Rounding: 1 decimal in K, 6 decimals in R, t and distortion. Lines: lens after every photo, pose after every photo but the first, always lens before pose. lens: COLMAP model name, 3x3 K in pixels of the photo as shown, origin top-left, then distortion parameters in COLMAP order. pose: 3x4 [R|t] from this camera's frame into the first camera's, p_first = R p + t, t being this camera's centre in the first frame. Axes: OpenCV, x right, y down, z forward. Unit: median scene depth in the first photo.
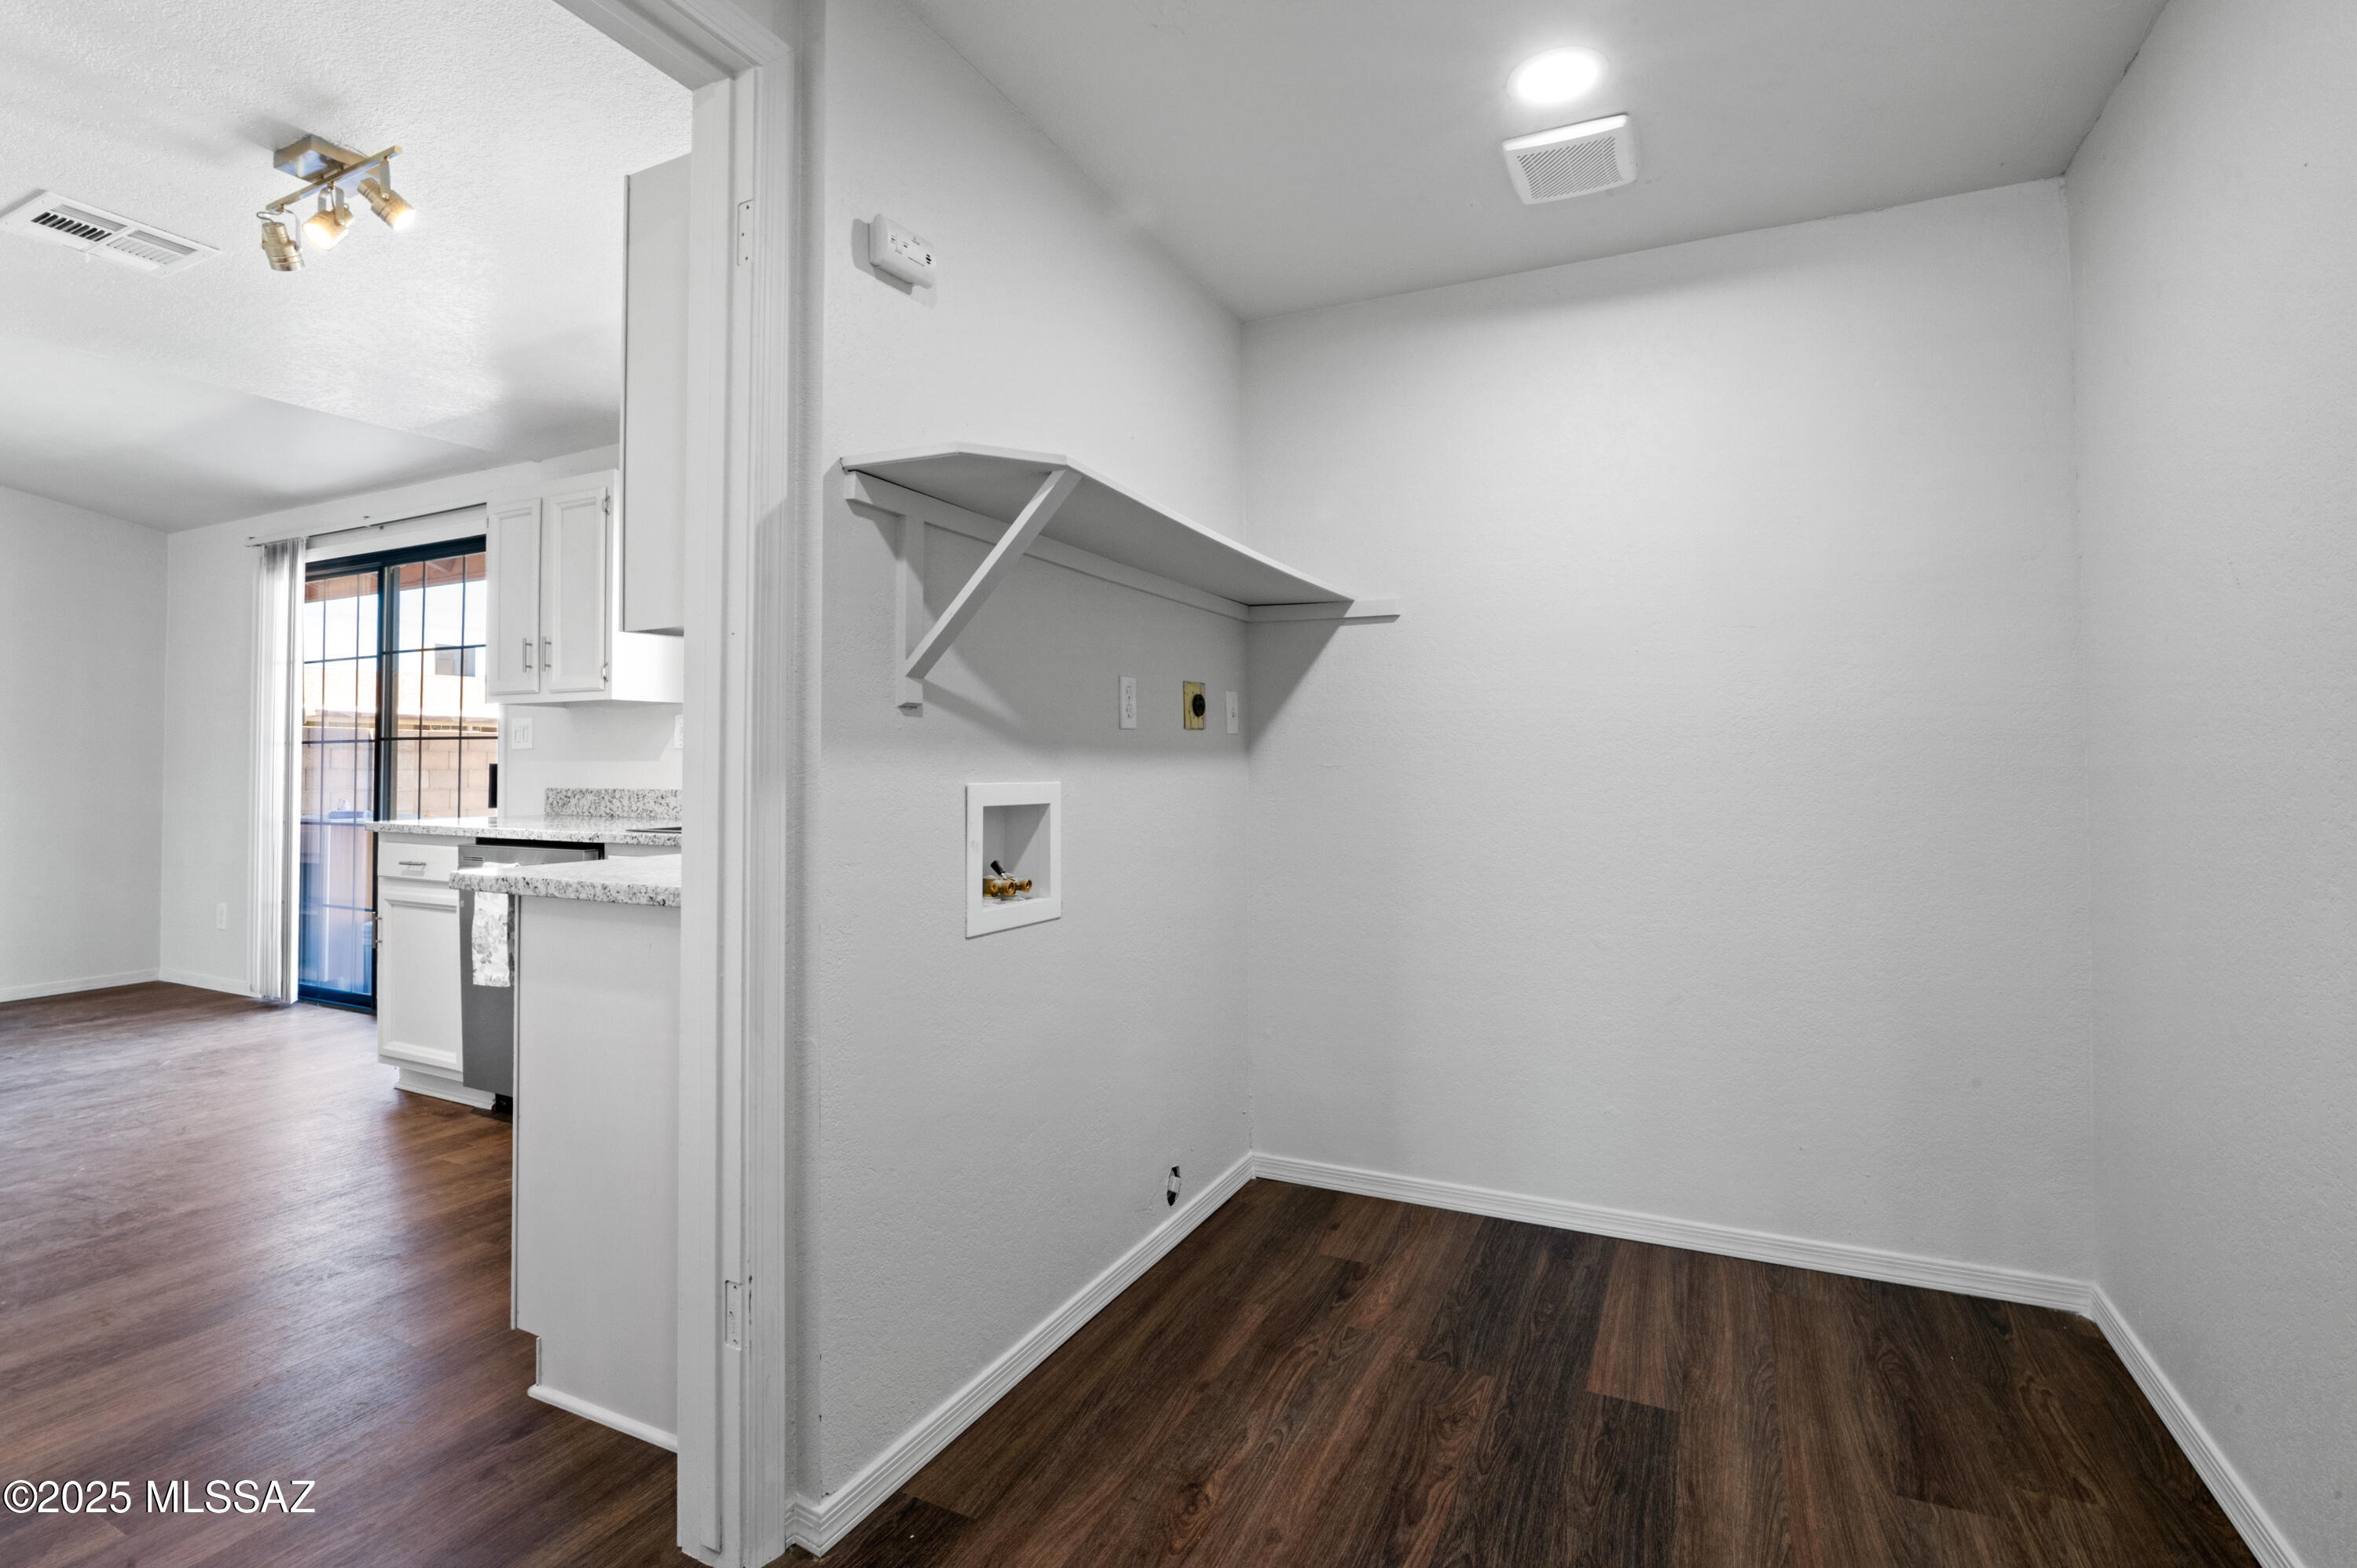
lens RADIAL K [[1113.3, 0, 1184.7], [0, 1113.3, 746.9], [0, 0, 1]] dist [-0.012863, -0.000078]
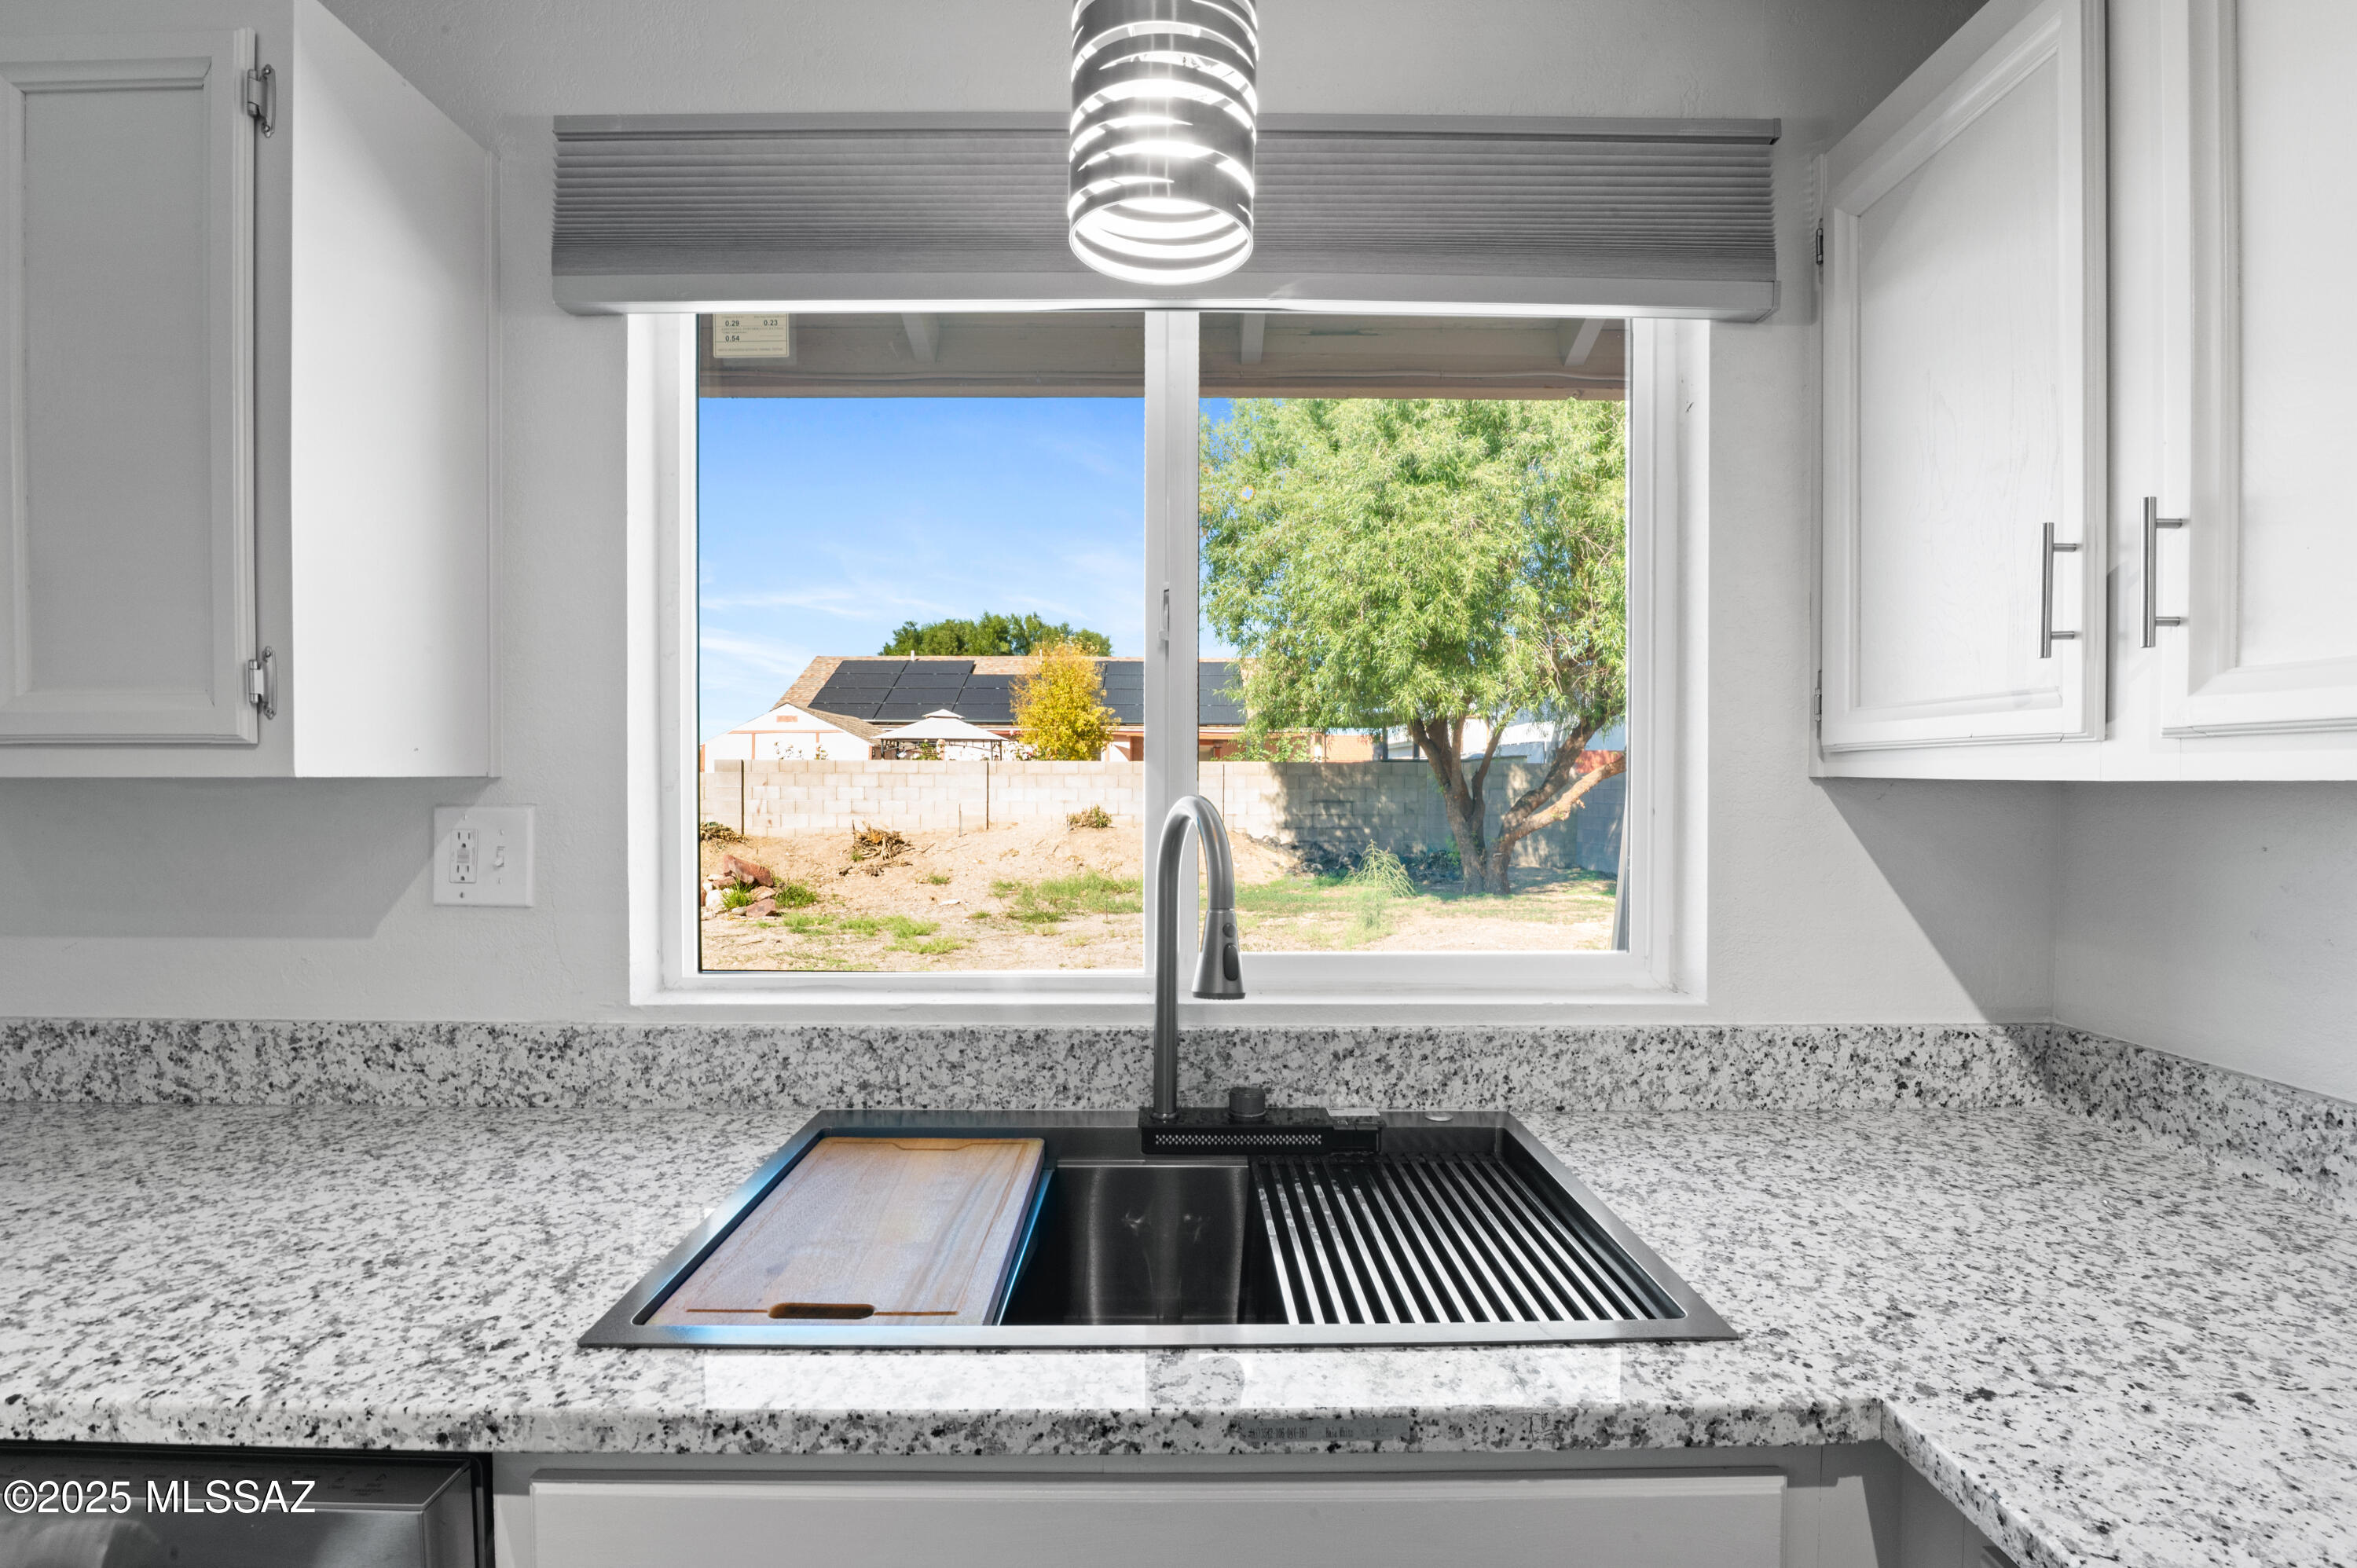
lens RADIAL K [[1075.5, 0, 1180.8], [0, 1075.5, 803.1], [0, 0, 1]] dist [-0.022698, 0.001160]
pose [[0.897731, -0.007222, 0.440485, -0.361053], [-0.010739, 0.999210, 0.038269, -0.041229], [-0.440414, -0.039086, 0.896944, 0.546440]]
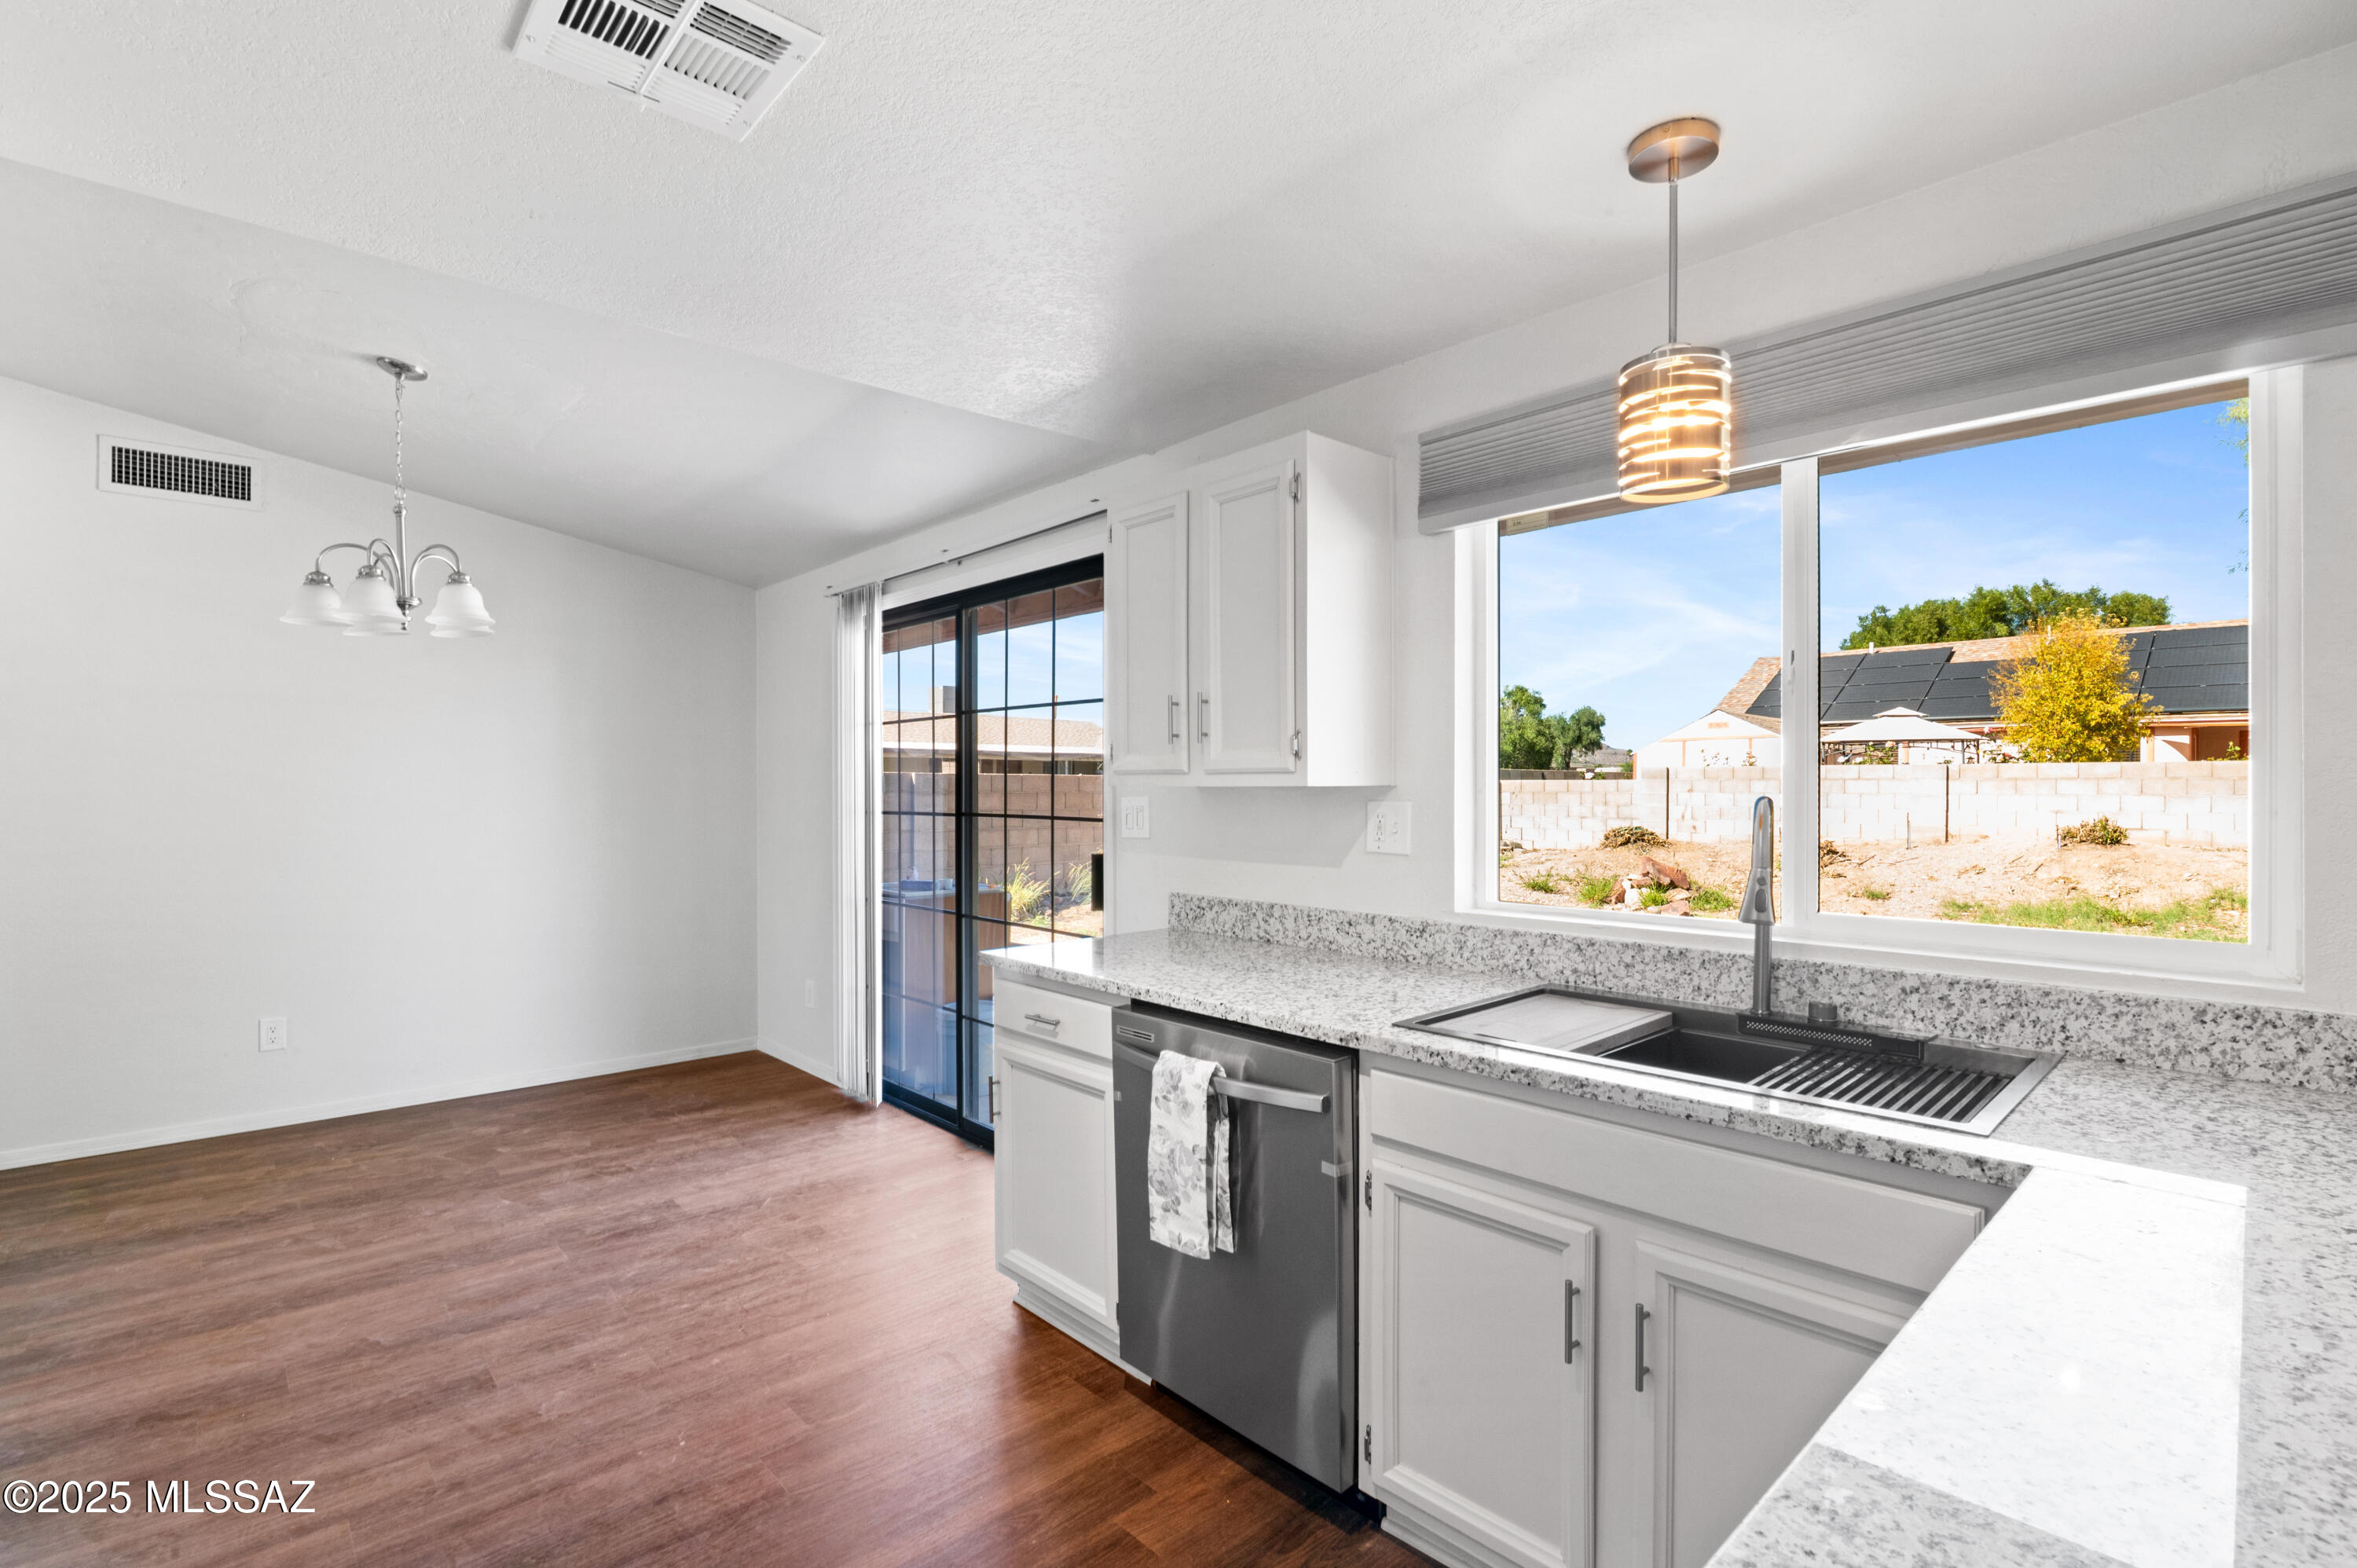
lens RADIAL K [[1105.7, 0, 1171.8], [0, 1105.7, 797.0], [0, 0, 1]] dist [-0.018231, 0.000012]
pose [[0.926761, 0.002194, -0.375646, -0.290055], [0.008478, 0.999606, 0.026753, -0.045864], [0.375557, -0.027979, 0.926377, 0.308337]]
